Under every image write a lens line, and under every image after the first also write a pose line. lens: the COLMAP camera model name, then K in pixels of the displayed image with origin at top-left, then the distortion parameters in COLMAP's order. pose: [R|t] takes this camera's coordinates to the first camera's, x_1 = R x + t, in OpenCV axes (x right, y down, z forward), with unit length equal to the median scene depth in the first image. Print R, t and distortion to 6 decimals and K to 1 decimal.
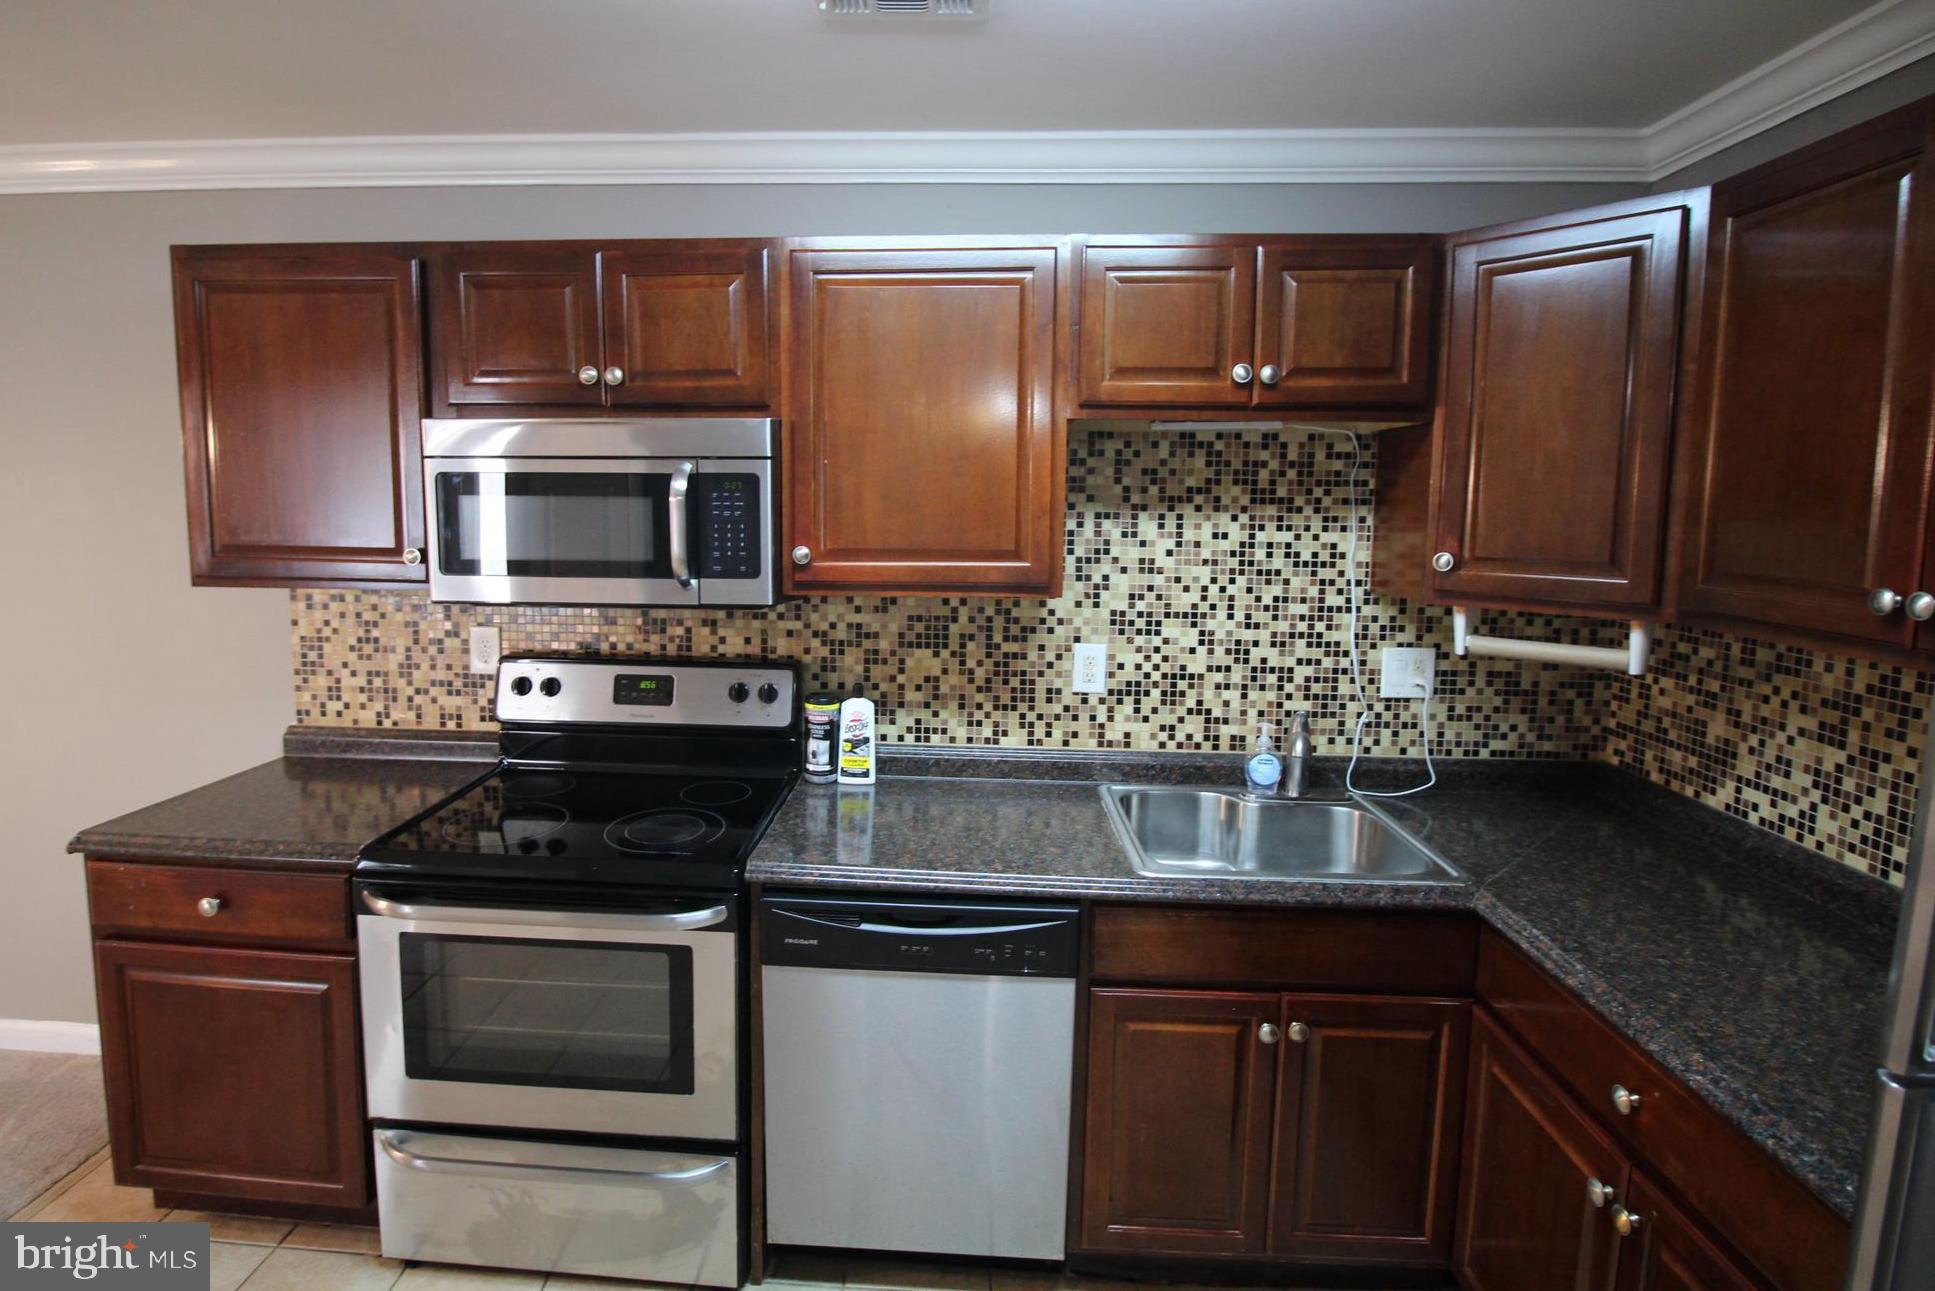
lens RADIAL K [[909.2, 0, 967.5], [0, 909.2, 645.5], [0, 0, 1]] dist [-0.000168, -0.014305]
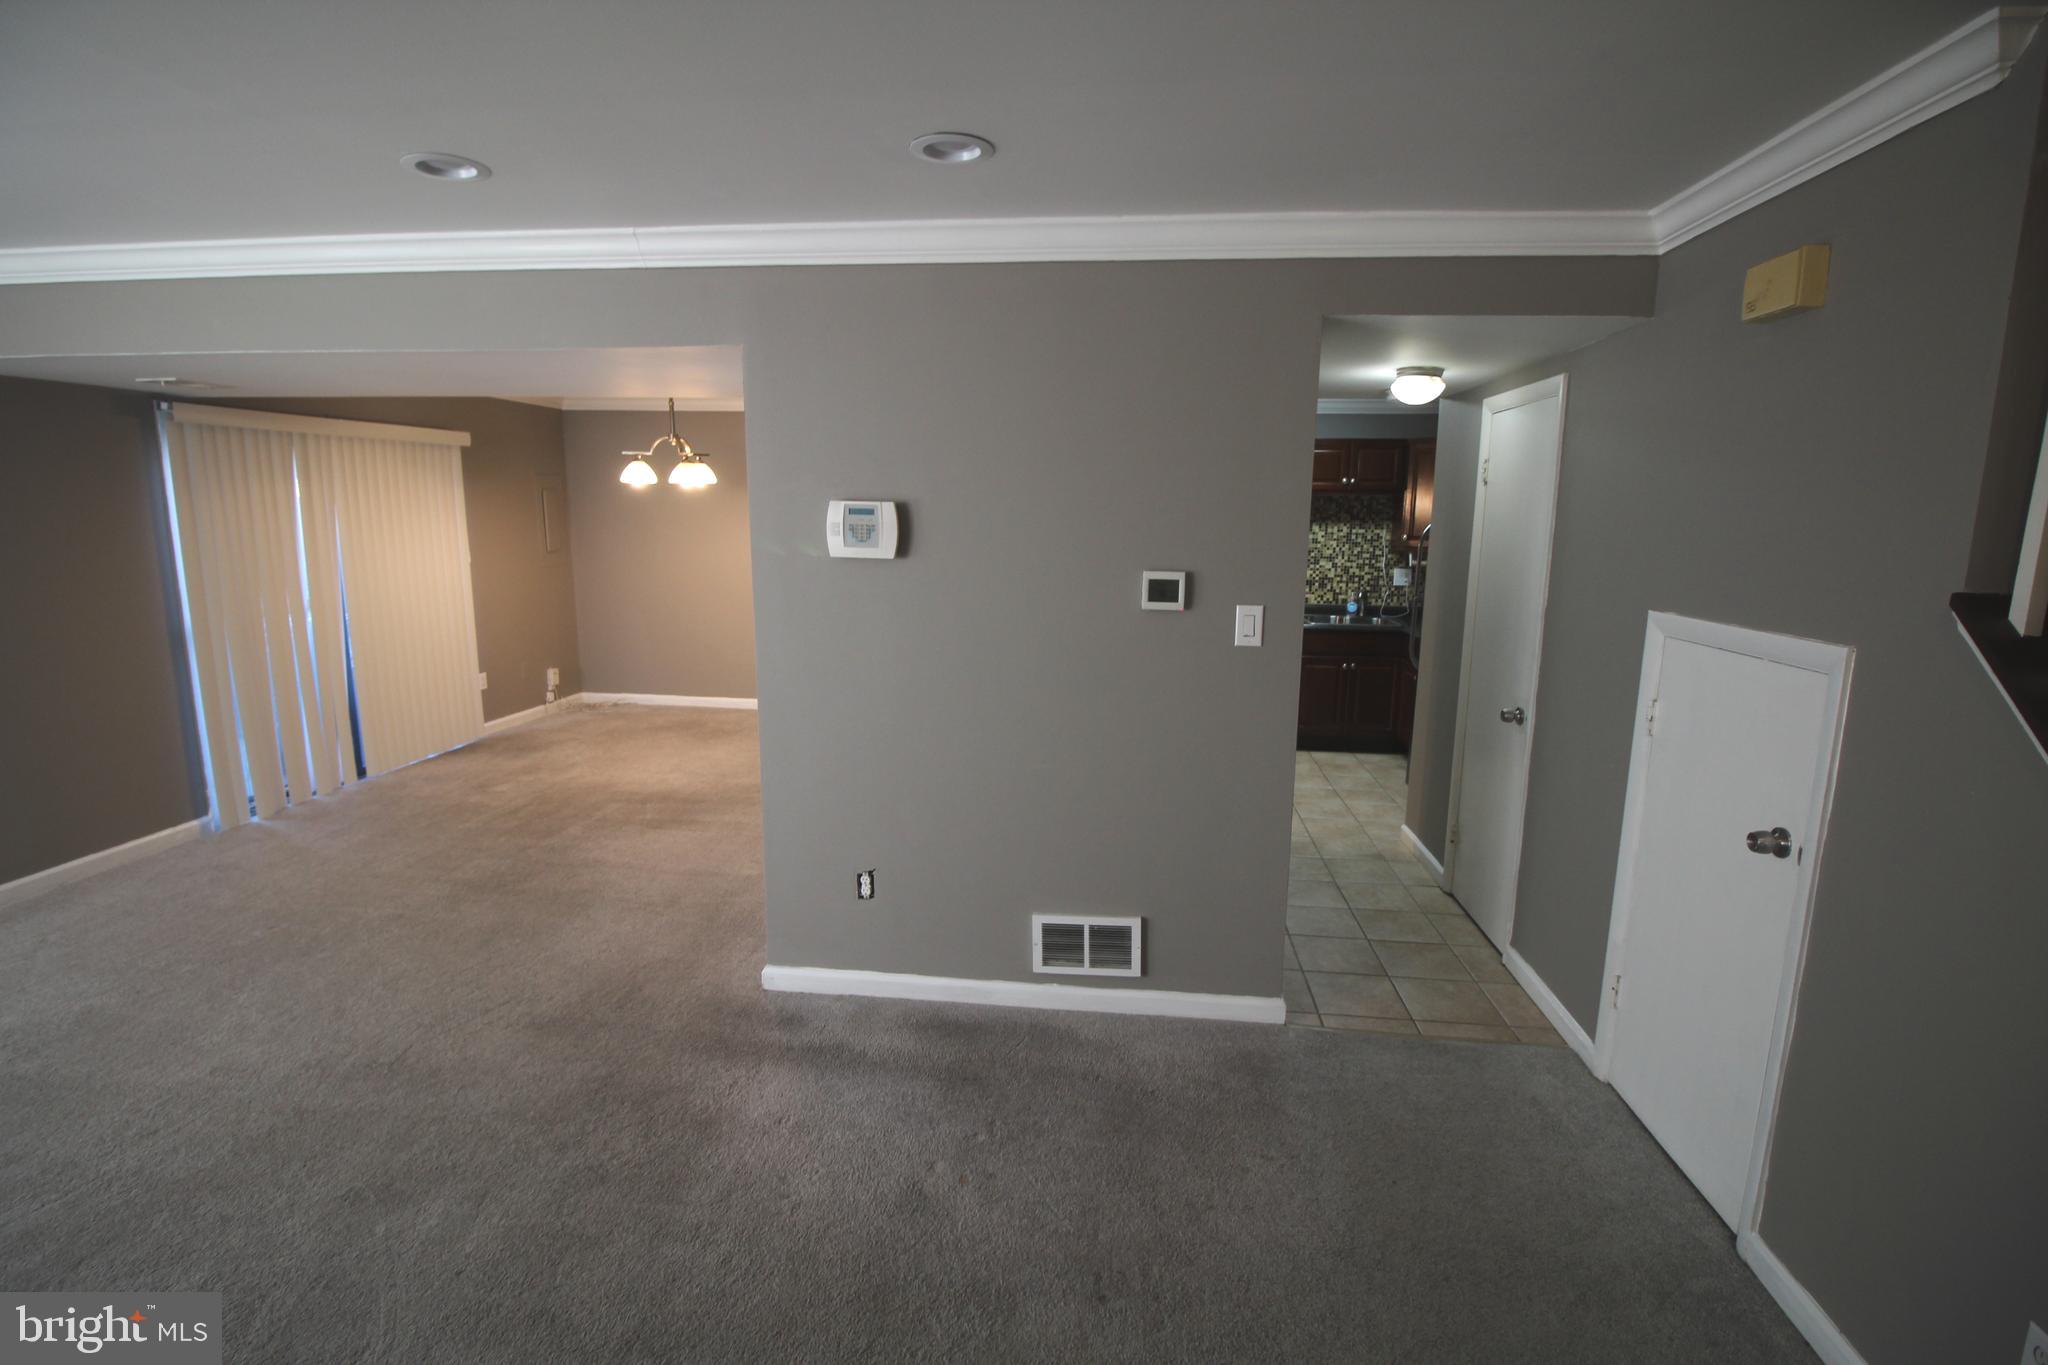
lens RADIAL K [[962.3, 0, 1024.0], [0, 962.3, 682.5], [0, 0, 1]] dist [-0.000168, -0.014305]
pose [[0.998427, 0.009912, -0.055180, -0.578073], [-0.006309, 0.997859, 0.065091, 0.176822], [0.055707, -0.064641, 0.996353, -2.232593]]
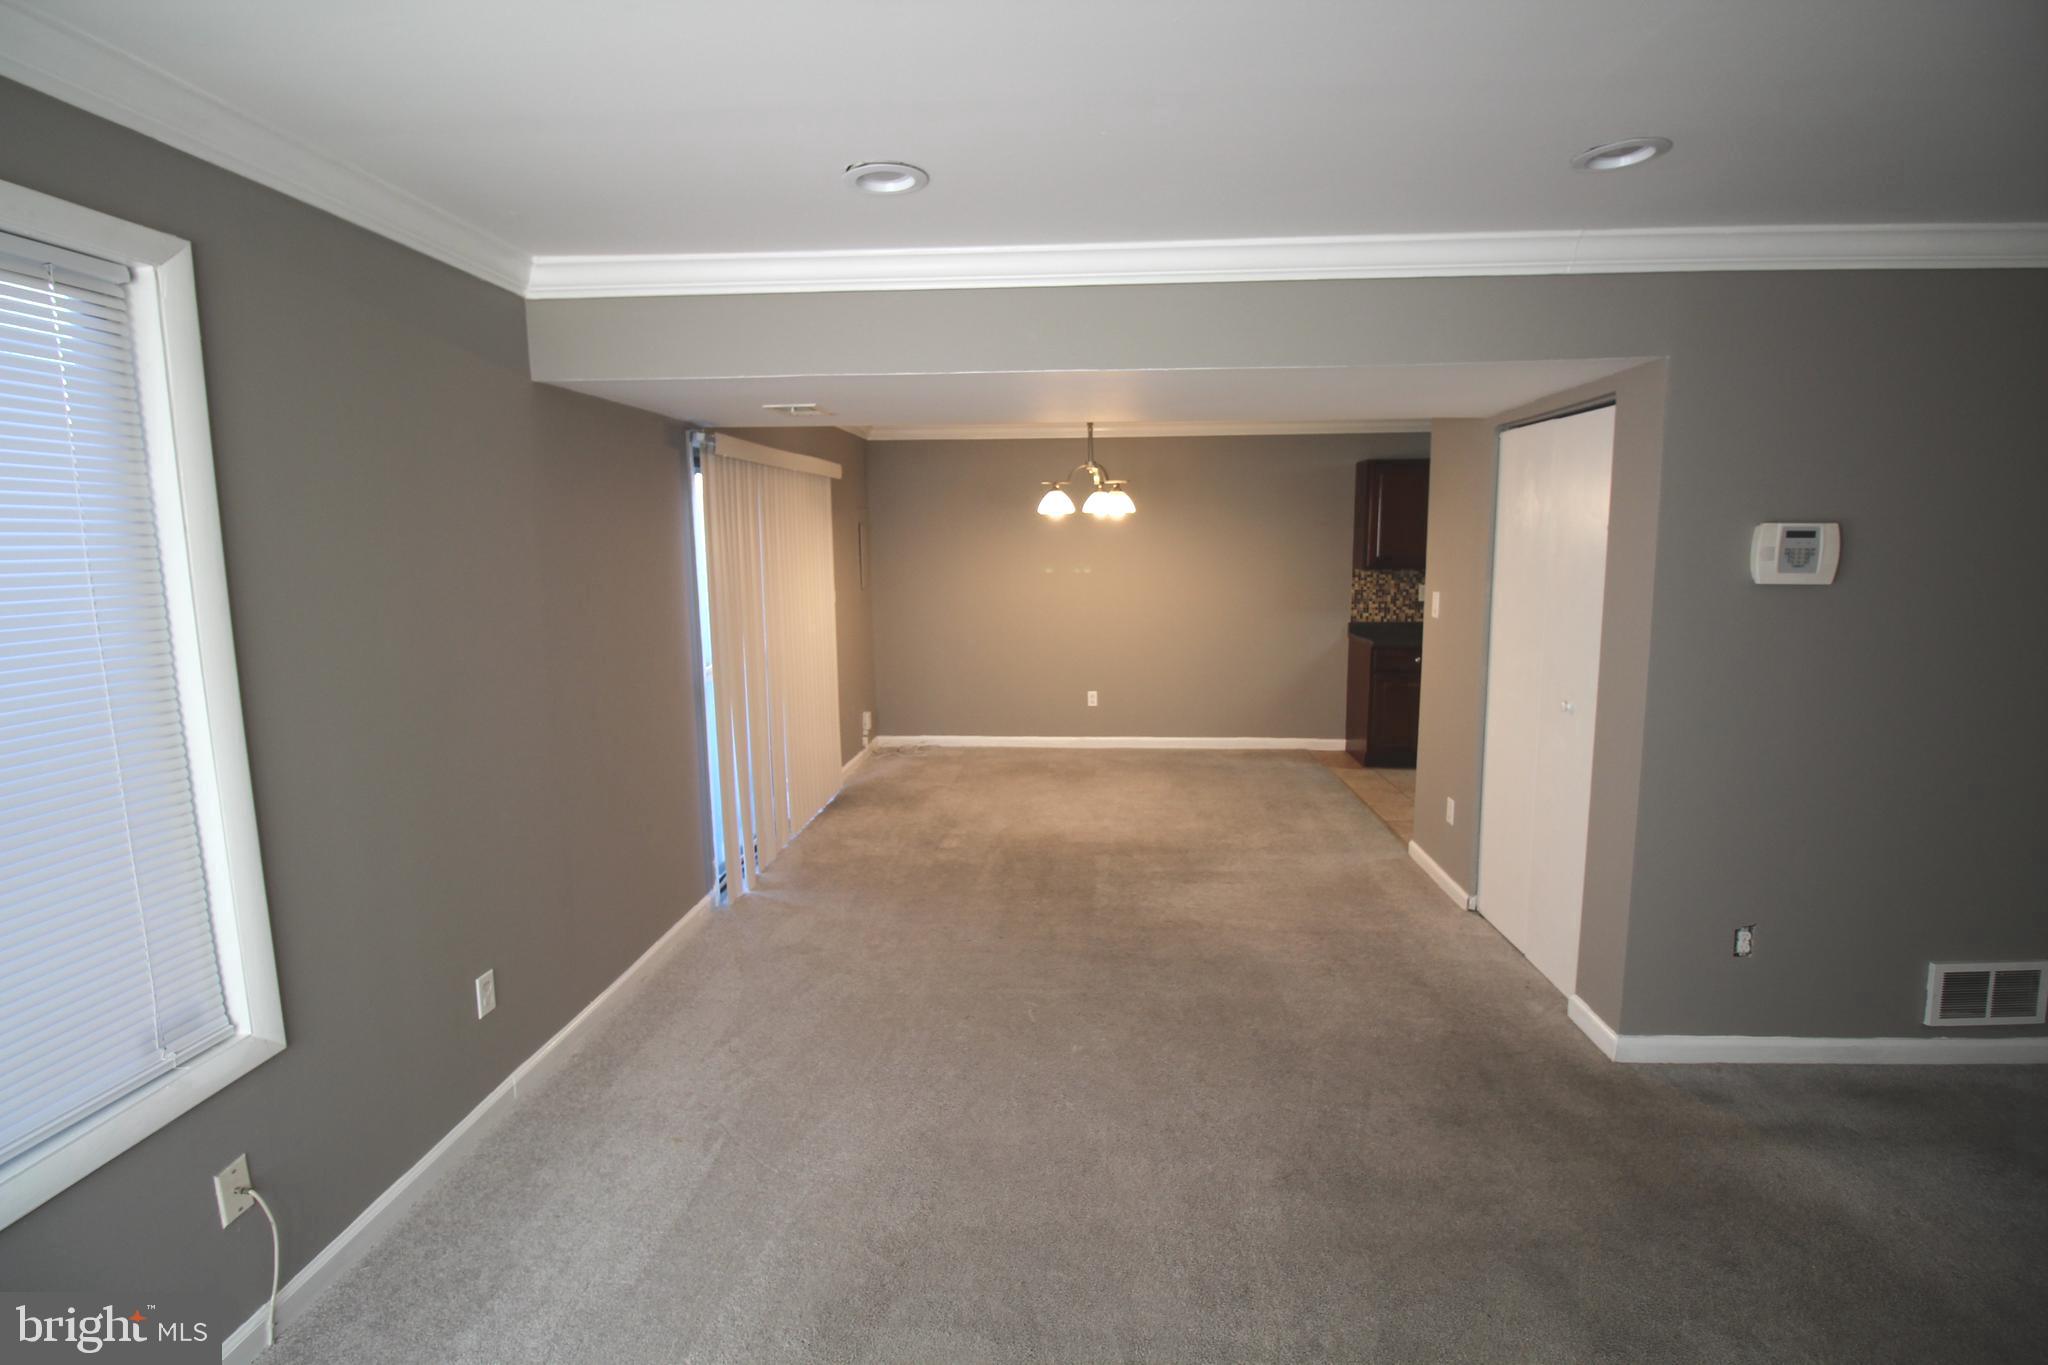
lens RADIAL K [[962.3, 0, 1024.0], [0, 962.3, 682.5], [0, 0, 1]] dist [-0.000168, -0.014305]
pose [[0.999641, -0.022725, -0.014203, -1.856071], [0.023268, 0.998955, 0.039333, 0.146038], [0.013294, -0.039650, 0.999125, -2.137310]]
